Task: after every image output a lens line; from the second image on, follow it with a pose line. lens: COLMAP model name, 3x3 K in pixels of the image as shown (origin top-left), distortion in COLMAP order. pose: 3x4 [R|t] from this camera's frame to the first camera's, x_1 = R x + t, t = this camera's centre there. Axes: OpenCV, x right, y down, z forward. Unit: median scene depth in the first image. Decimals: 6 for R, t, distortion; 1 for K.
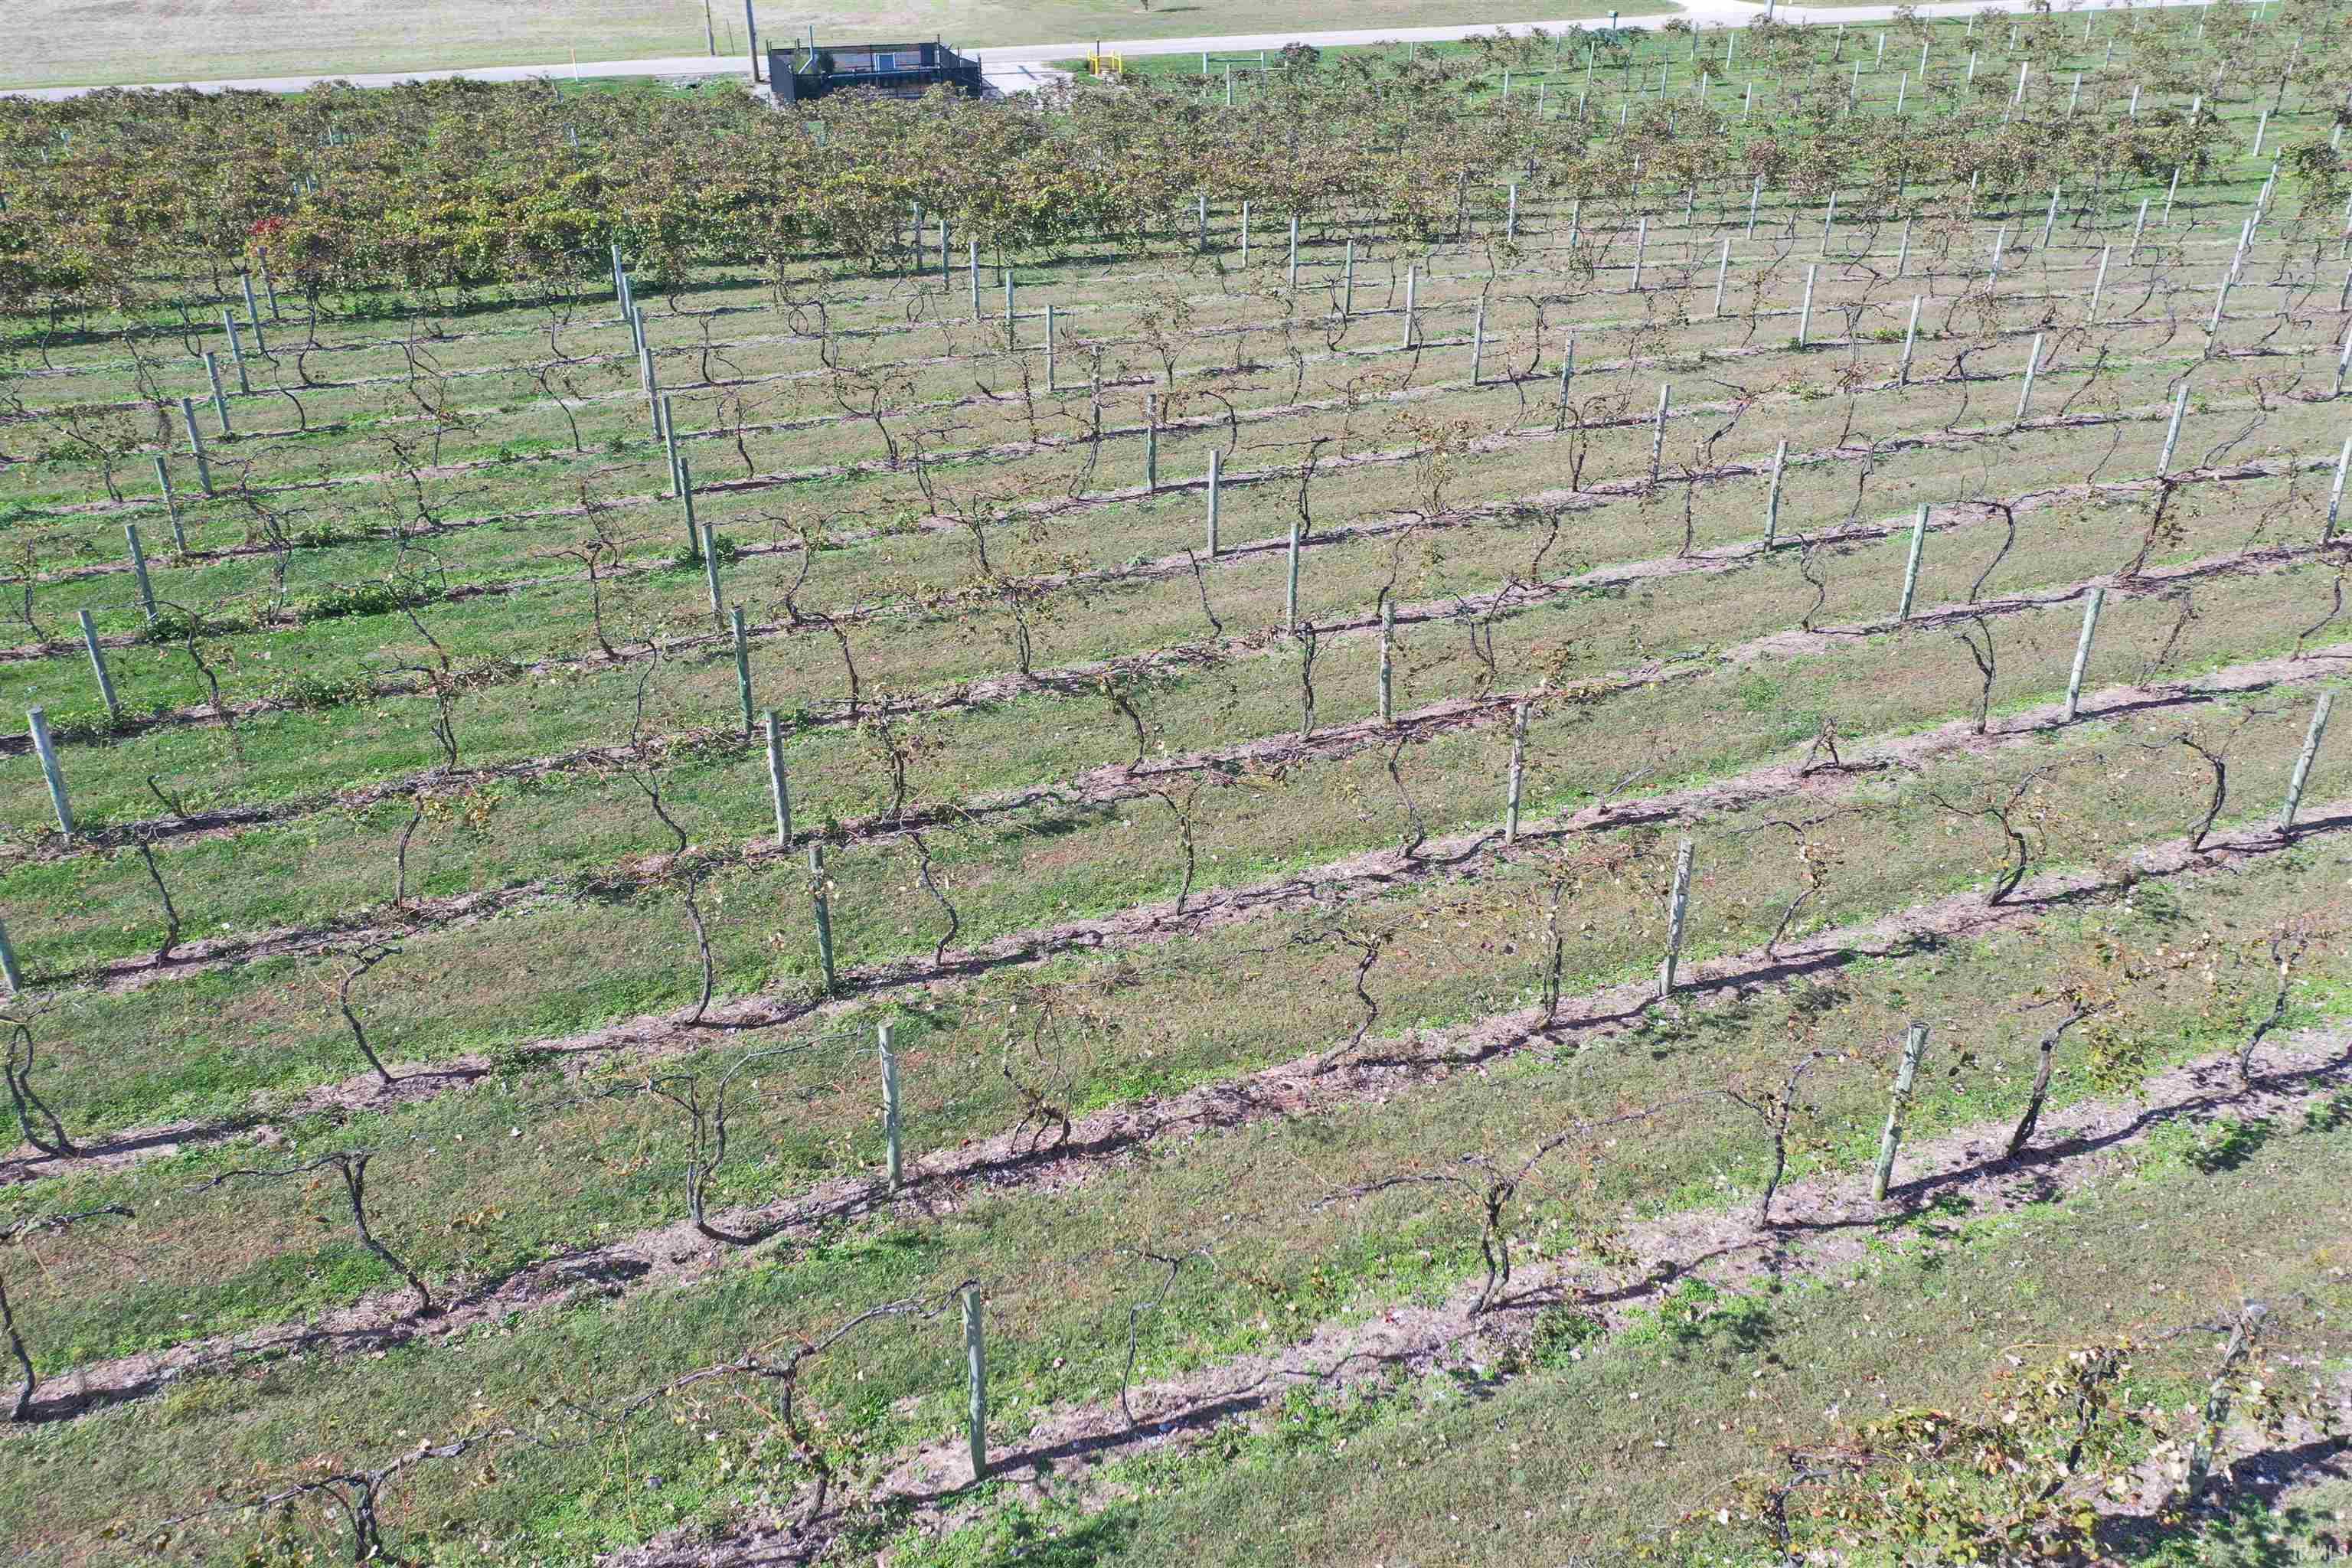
lens RADIAL K [[1851.1, 0, 1183.3], [0, 1851.1, 783.8], [0, 0, 1]] dist [-0.003340, 0.002932]
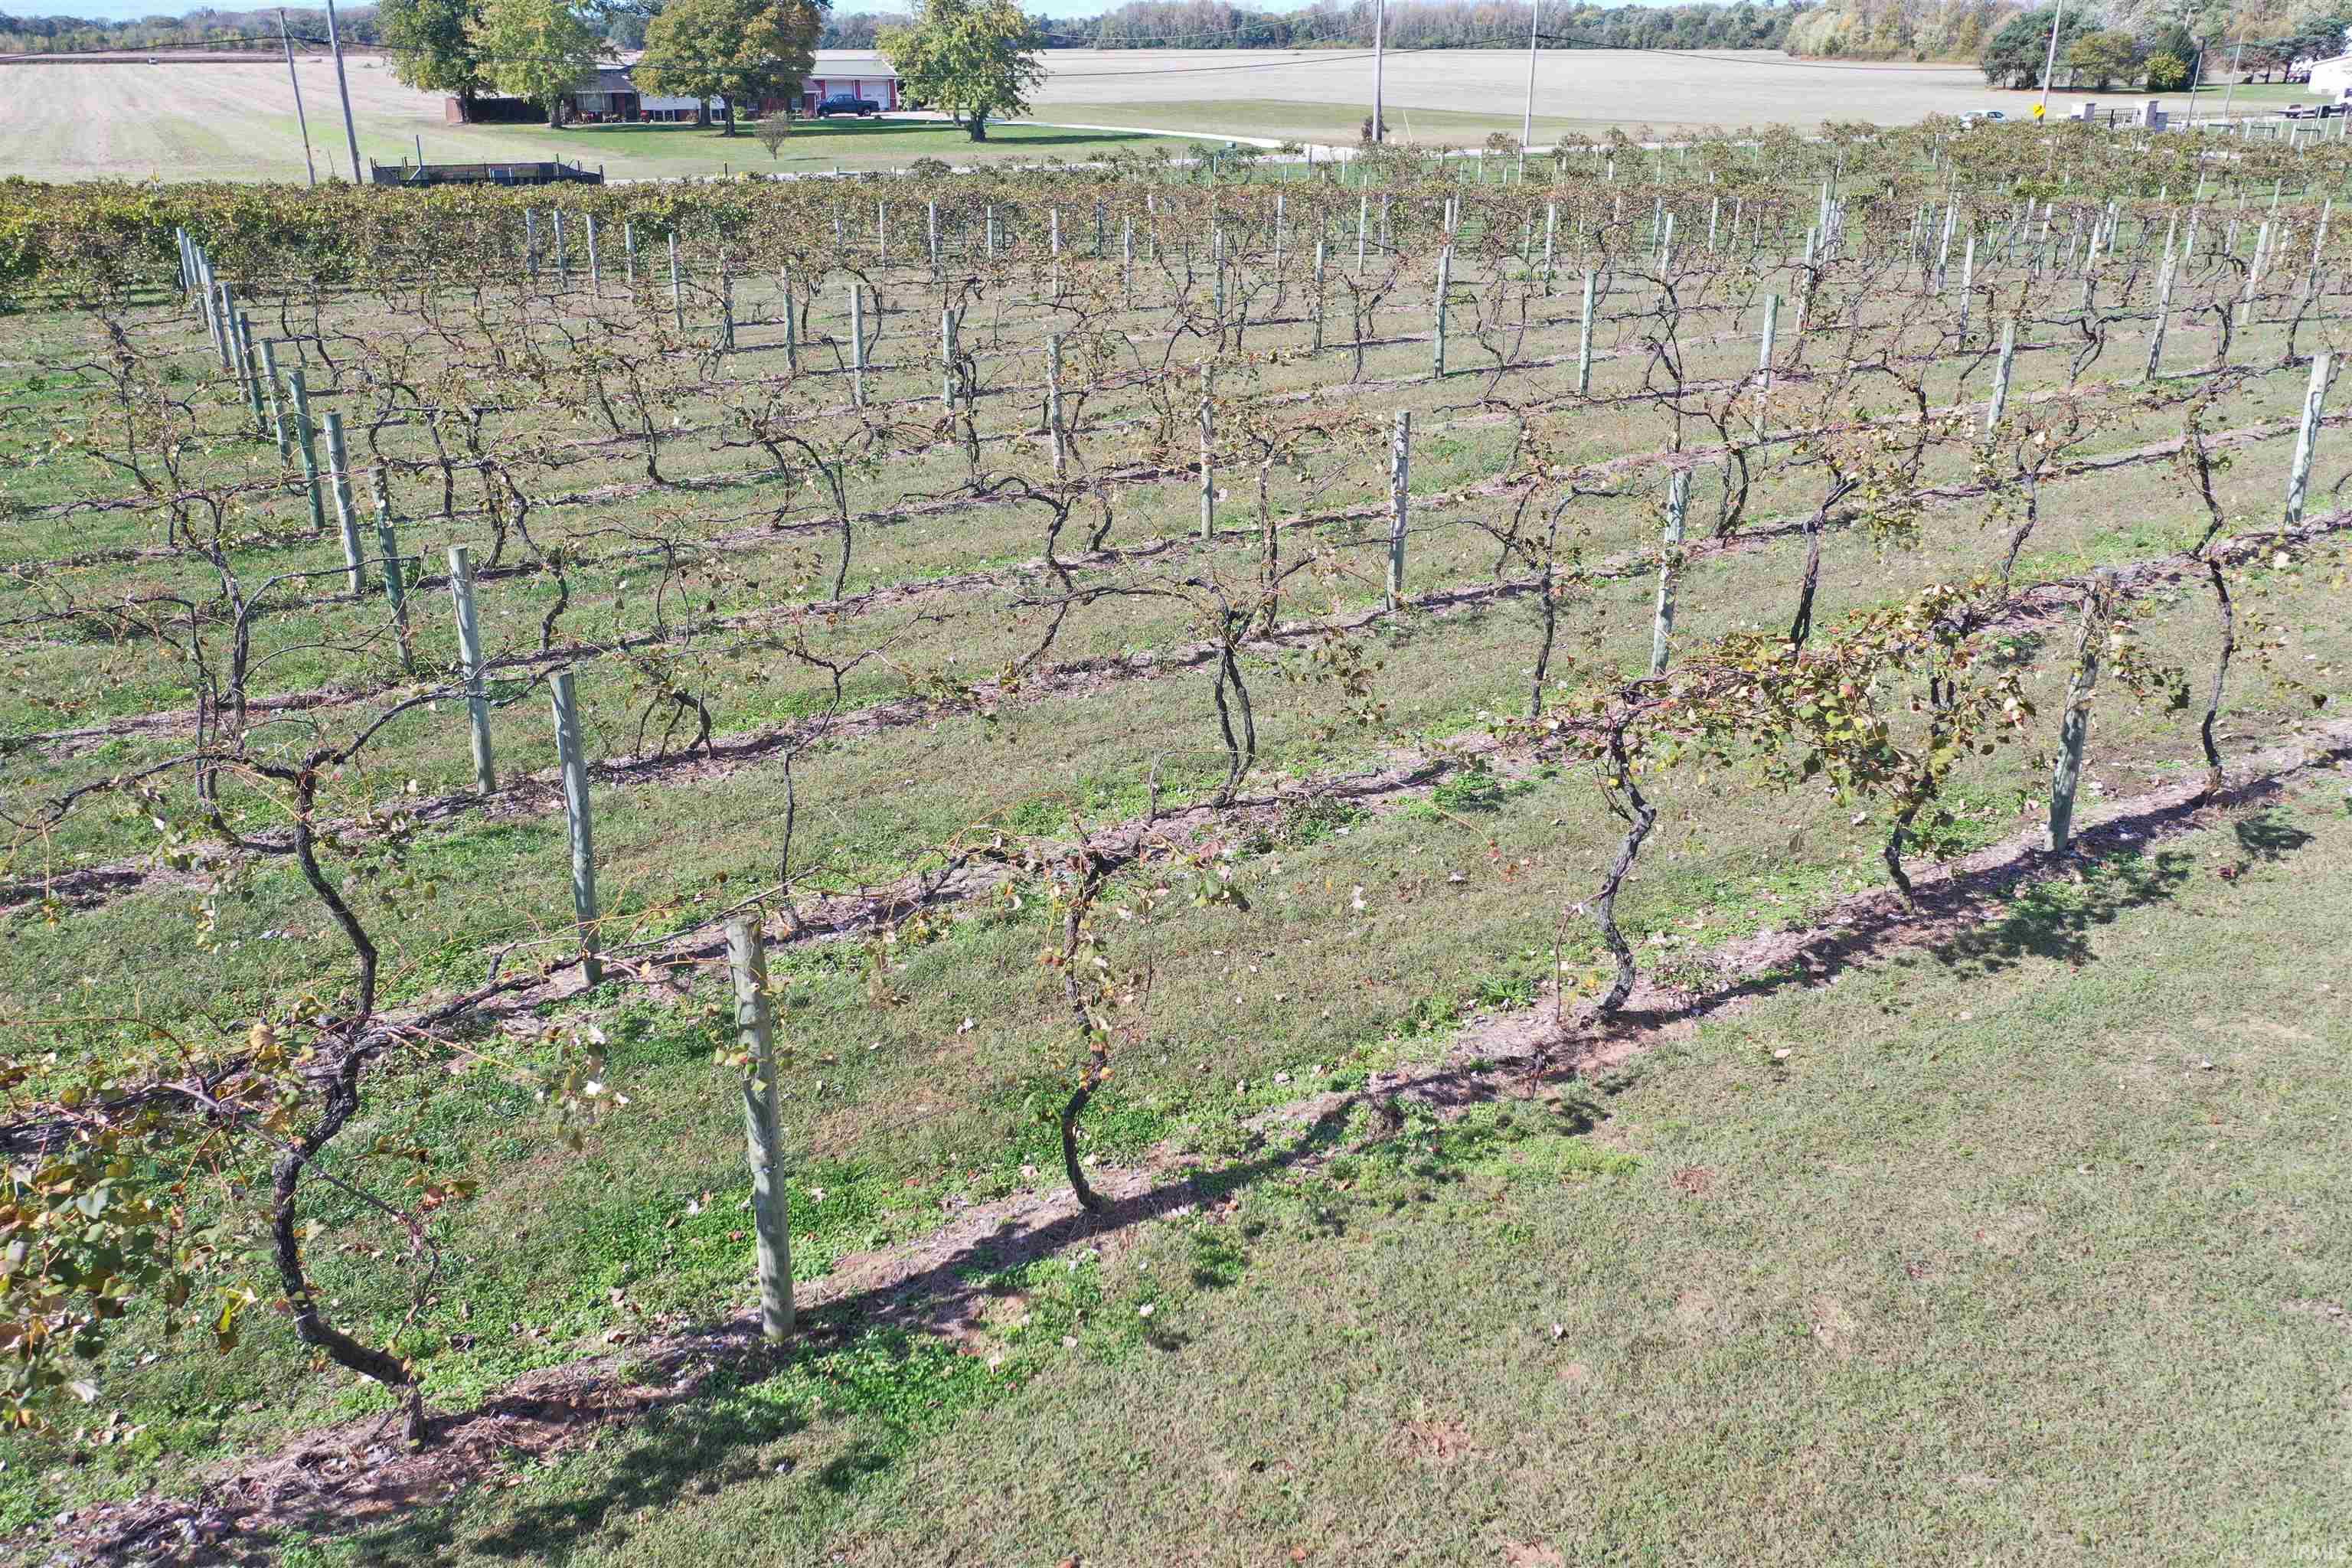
lens RADIAL K [[1851.1, 0, 1181.4], [0, 1851.1, 785.0], [0, 0, 1]] dist [-0.003340, 0.002932]
pose [[0.982591, -0.068470, 0.172707, 0.000159], [0.088145, 0.990132, -0.108949, 0.318829], [-0.163543, 0.122276, 0.978929, 0.171765]]
